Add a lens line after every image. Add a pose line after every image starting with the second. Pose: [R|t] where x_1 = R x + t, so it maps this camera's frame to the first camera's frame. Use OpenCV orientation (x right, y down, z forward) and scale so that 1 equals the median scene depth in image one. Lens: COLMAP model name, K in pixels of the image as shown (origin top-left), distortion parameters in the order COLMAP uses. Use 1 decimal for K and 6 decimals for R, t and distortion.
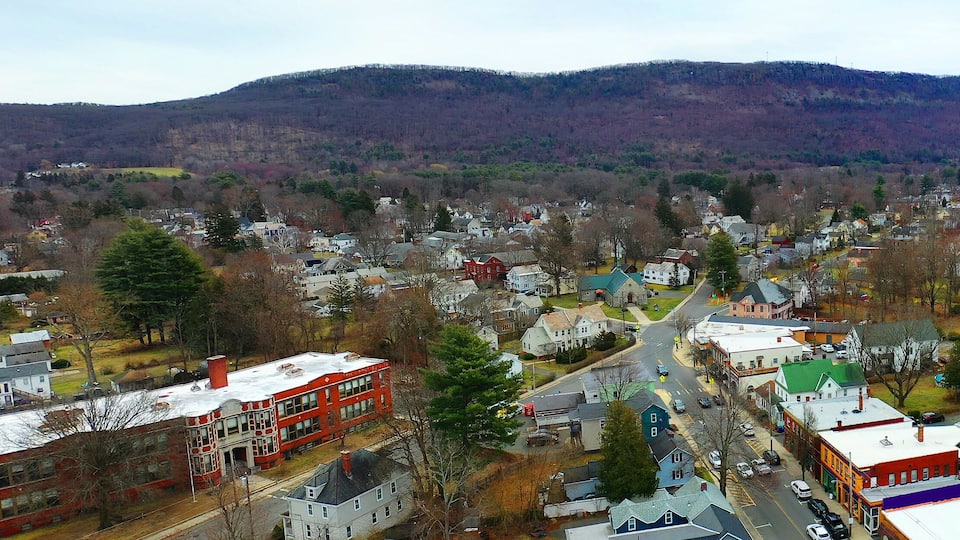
lens RADIAL K [[694.3, 0, 480.3], [0, 694.3, 264.2], [0, 0, 1]] dist [-0.004873, -0.001938]
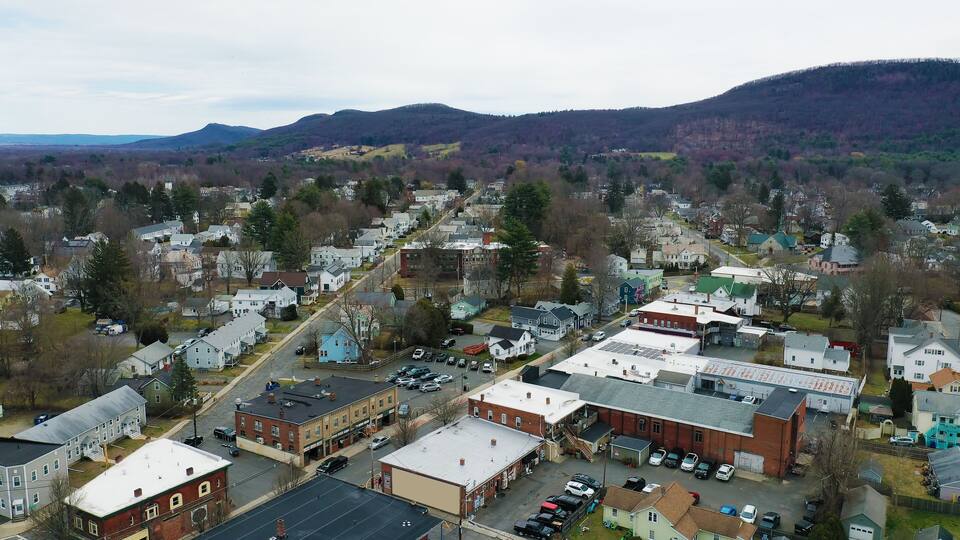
lens RADIAL K [[727.2, 0, 479.0], [0, 727.2, 270.0], [0, 0, 1]] dist [0.009331, -0.001685]
pose [[0.575779, 0.141854, -0.805206, 0.527906], [-0.125501, 0.988497, 0.084402, 0.018312], [0.807916, 0.052457, 0.586959, -0.153994]]
